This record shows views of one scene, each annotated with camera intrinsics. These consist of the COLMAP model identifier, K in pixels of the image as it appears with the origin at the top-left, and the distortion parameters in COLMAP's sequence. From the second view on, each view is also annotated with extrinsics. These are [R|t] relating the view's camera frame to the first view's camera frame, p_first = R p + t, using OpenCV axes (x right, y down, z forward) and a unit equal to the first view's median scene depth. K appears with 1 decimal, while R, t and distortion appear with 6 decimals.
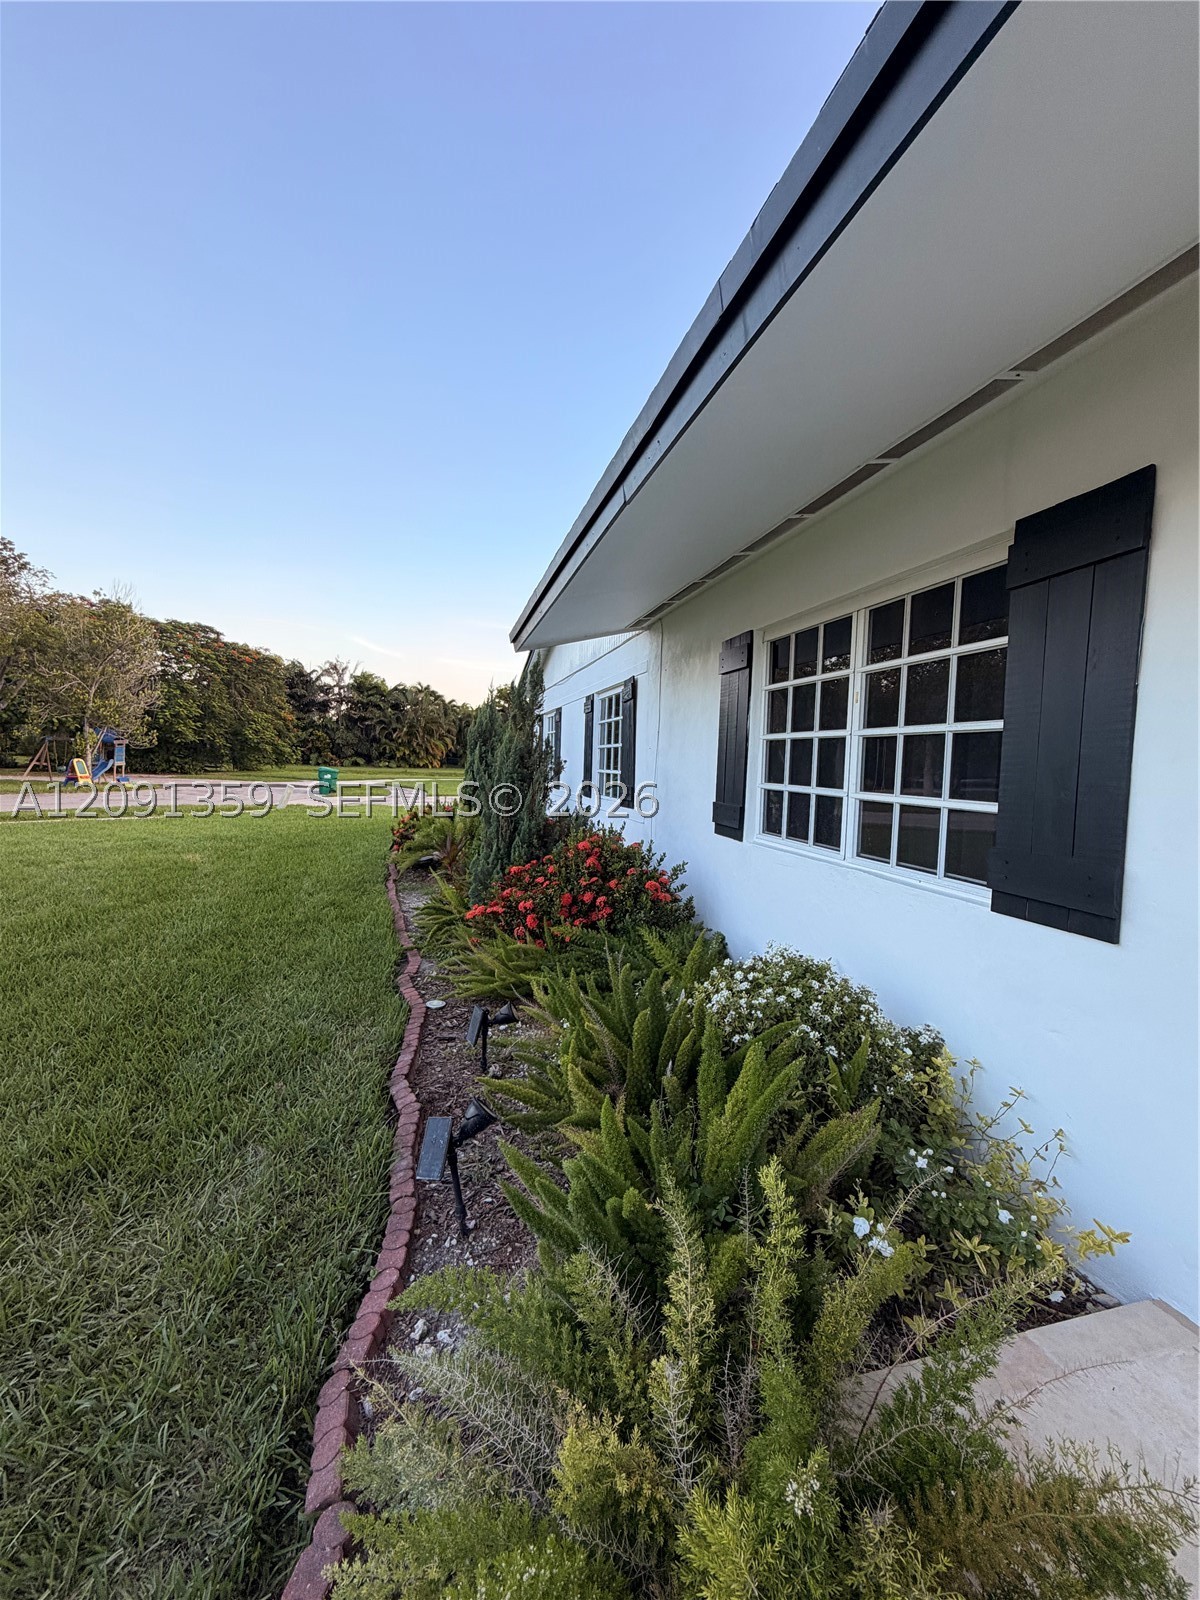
lens RADIAL K [[647.3, 0, 600.0], [0, 647.3, 800.0], [0, 0, 1]] dist [0.001066, 0.000091]
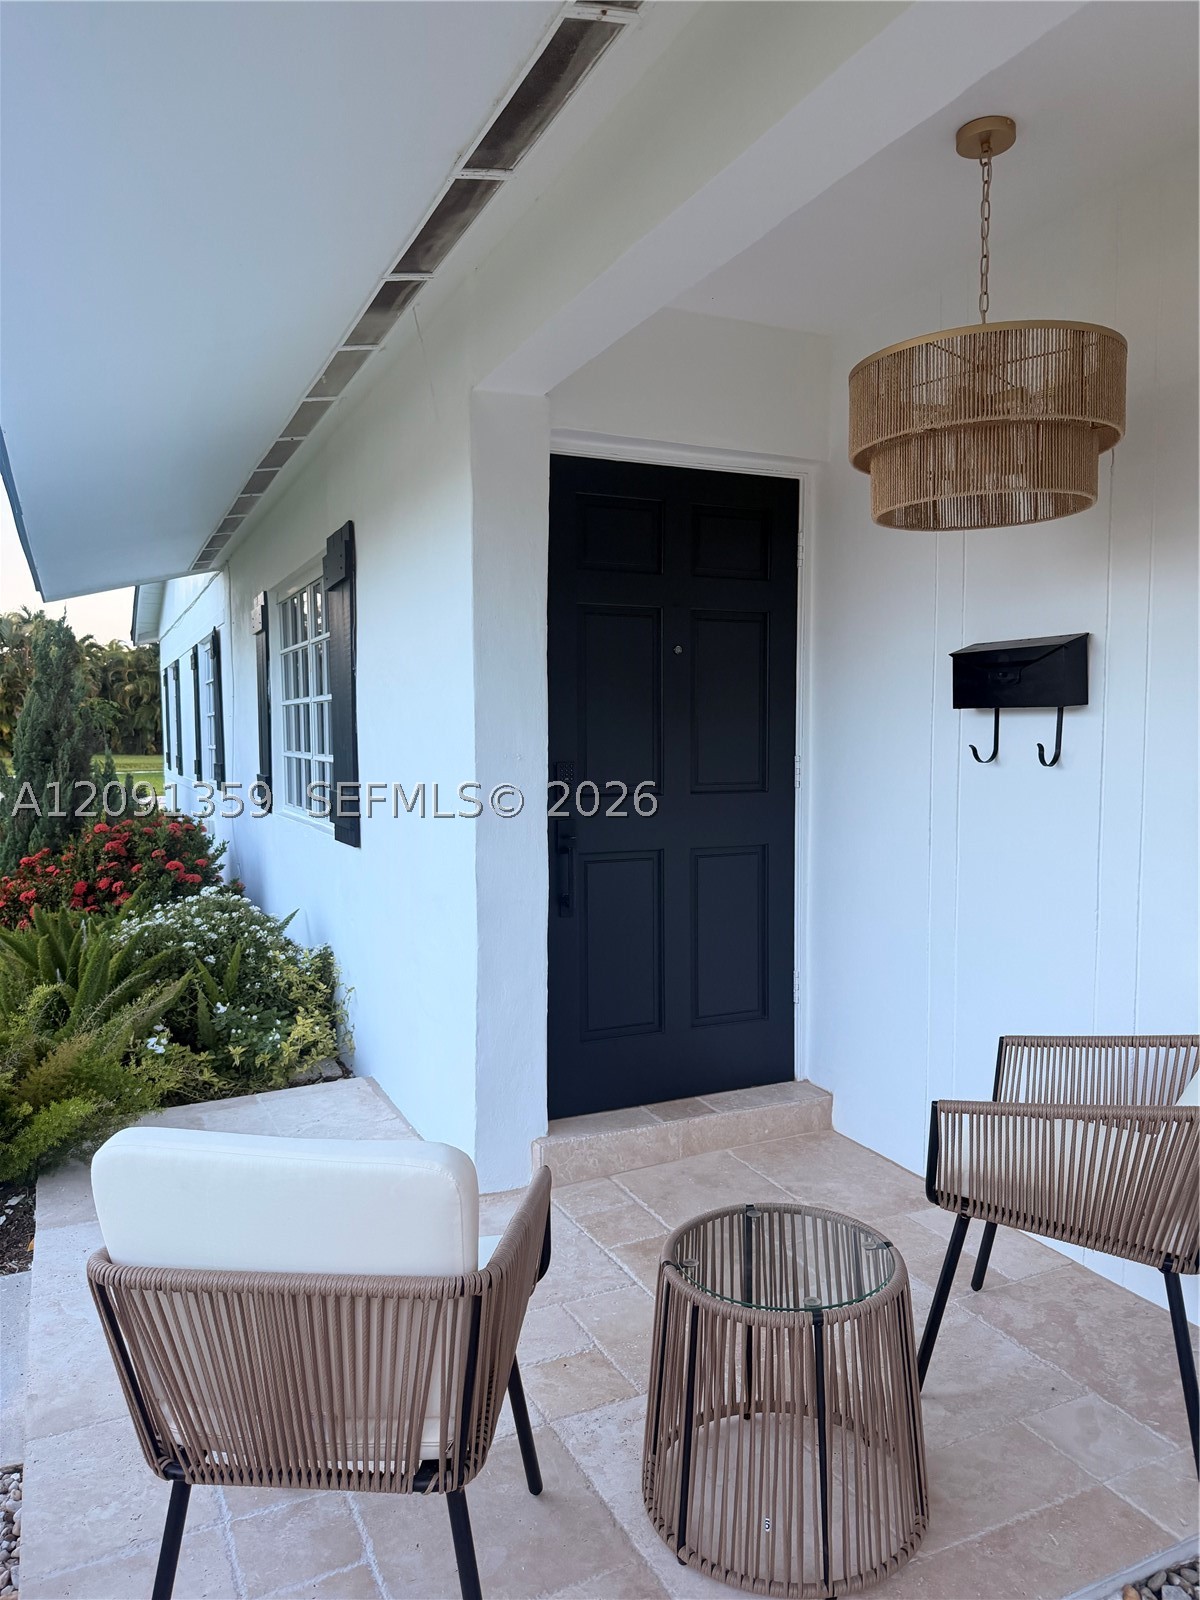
lens RADIAL K [[1105.2, 0, 600.0], [0, 1105.2, 800.0], [0, 0, 1]] dist [0.000781, -0.000275]
pose [[0.980757, -0.045425, 0.189875, 0.366028], [0.044975, 0.998966, 0.006680, 0.052300], [-0.189982, 0.001988, 0.981786, -0.644018]]
